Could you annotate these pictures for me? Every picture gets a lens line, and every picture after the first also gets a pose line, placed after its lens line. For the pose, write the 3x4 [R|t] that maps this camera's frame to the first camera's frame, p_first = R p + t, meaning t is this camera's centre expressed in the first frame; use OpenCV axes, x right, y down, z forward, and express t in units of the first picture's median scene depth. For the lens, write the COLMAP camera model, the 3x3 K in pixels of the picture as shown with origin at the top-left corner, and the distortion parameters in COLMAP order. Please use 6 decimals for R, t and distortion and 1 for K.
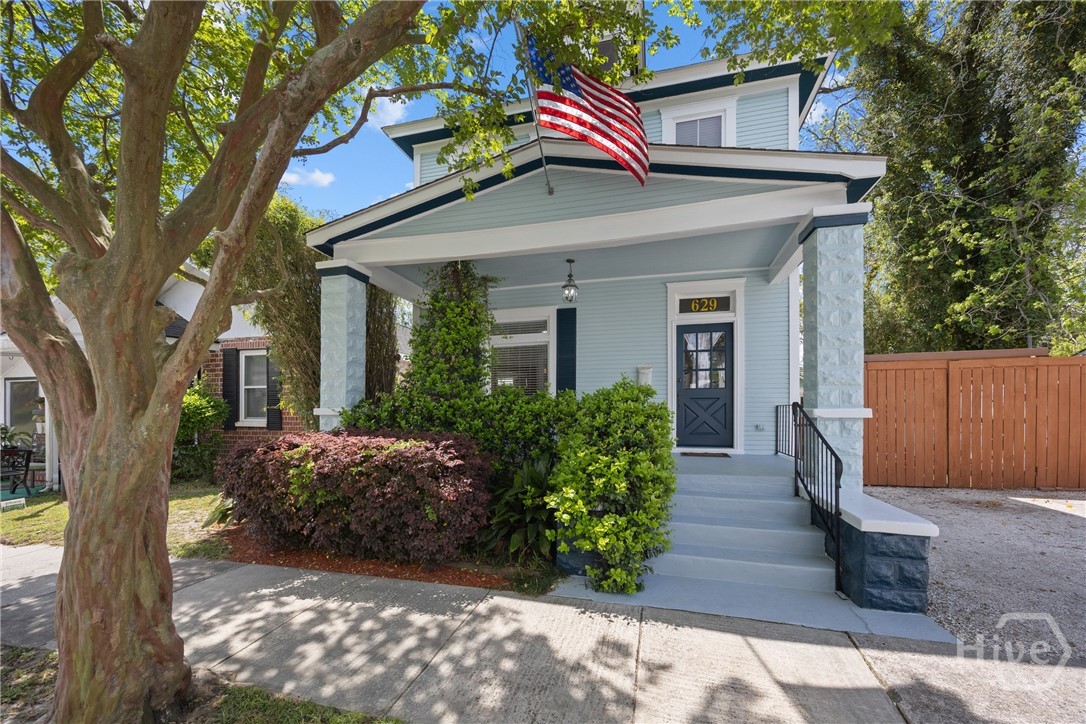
lens RADIAL K [[421.9, 0, 549.9], [0, 421.9, 411.4], [0, 0, 1]] dist [-0.006357, 0.000320]
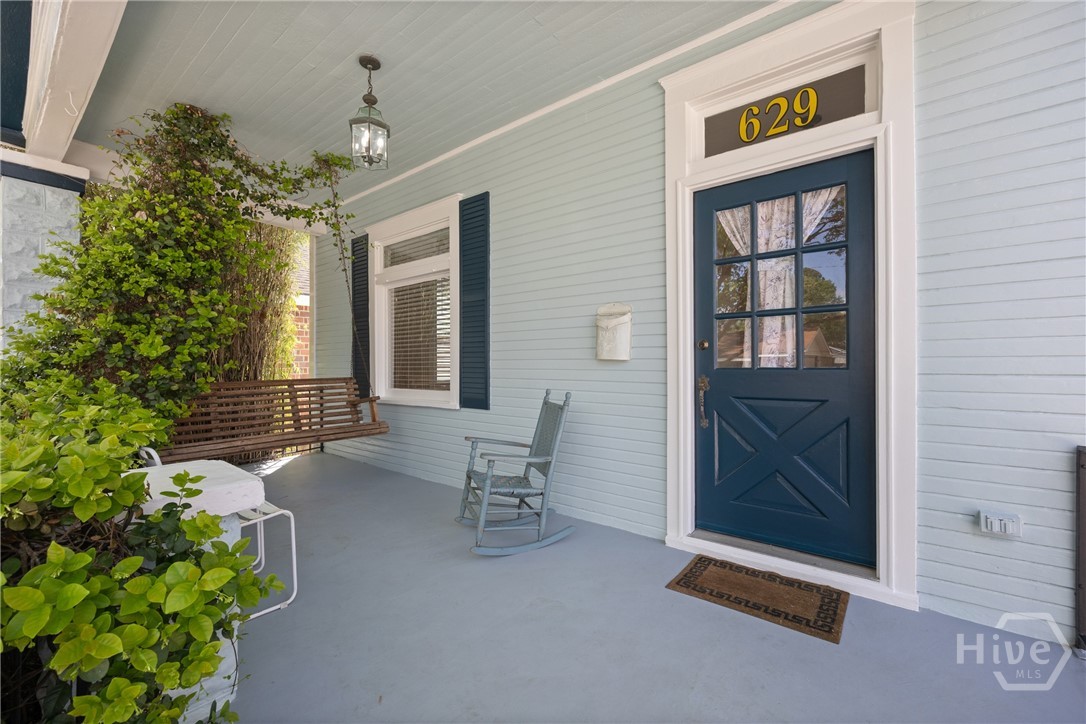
lens RADIAL K [[450.0, 0, 544.3], [0, 450.0, 362.3], [0, 0, 1]] dist [0.002778, 0.000389]
pose [[0.919932, -0.005397, -0.392041, 0.348885], [0.008071, 0.999954, 0.005173, -0.064891], [0.391995, -0.007923, 0.919933, 0.624183]]
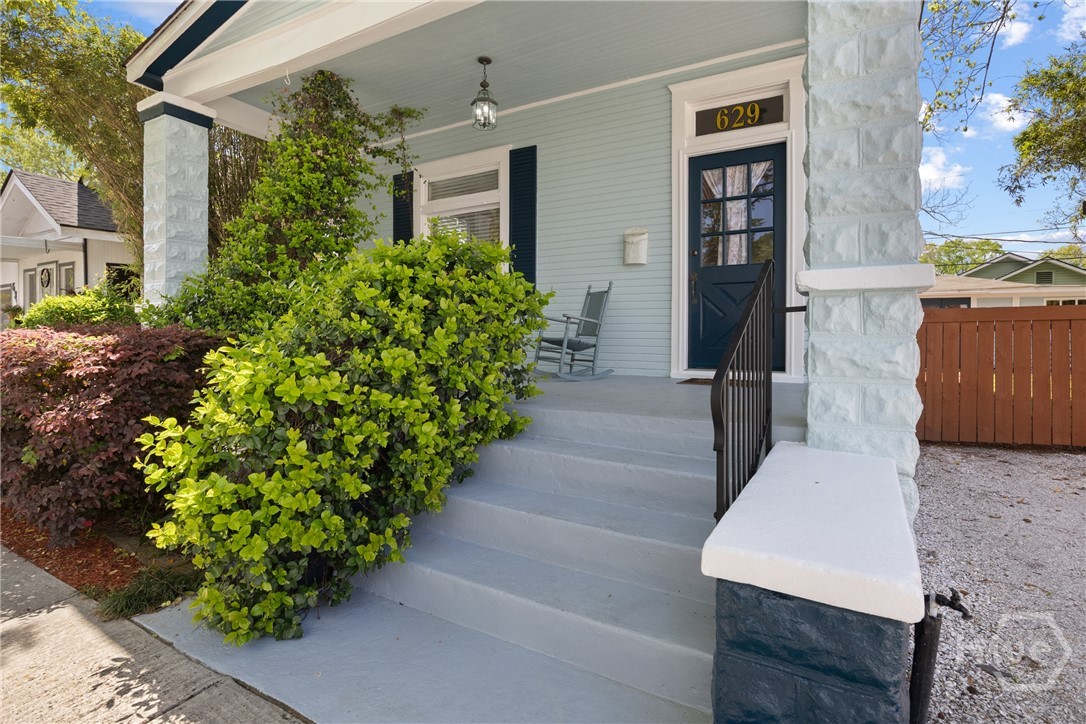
lens RADIAL K [[552.4, 0, 549.5], [0, 552.4, 338.5], [0, 0, 1]] dist [-0.012593, 0.000583]
pose [[0.965544, 0.004005, -0.260211, 0.328214], [-0.001441, 0.999949, 0.010042, 0.037104], [0.260238, -0.009321, 0.965500, 0.233283]]
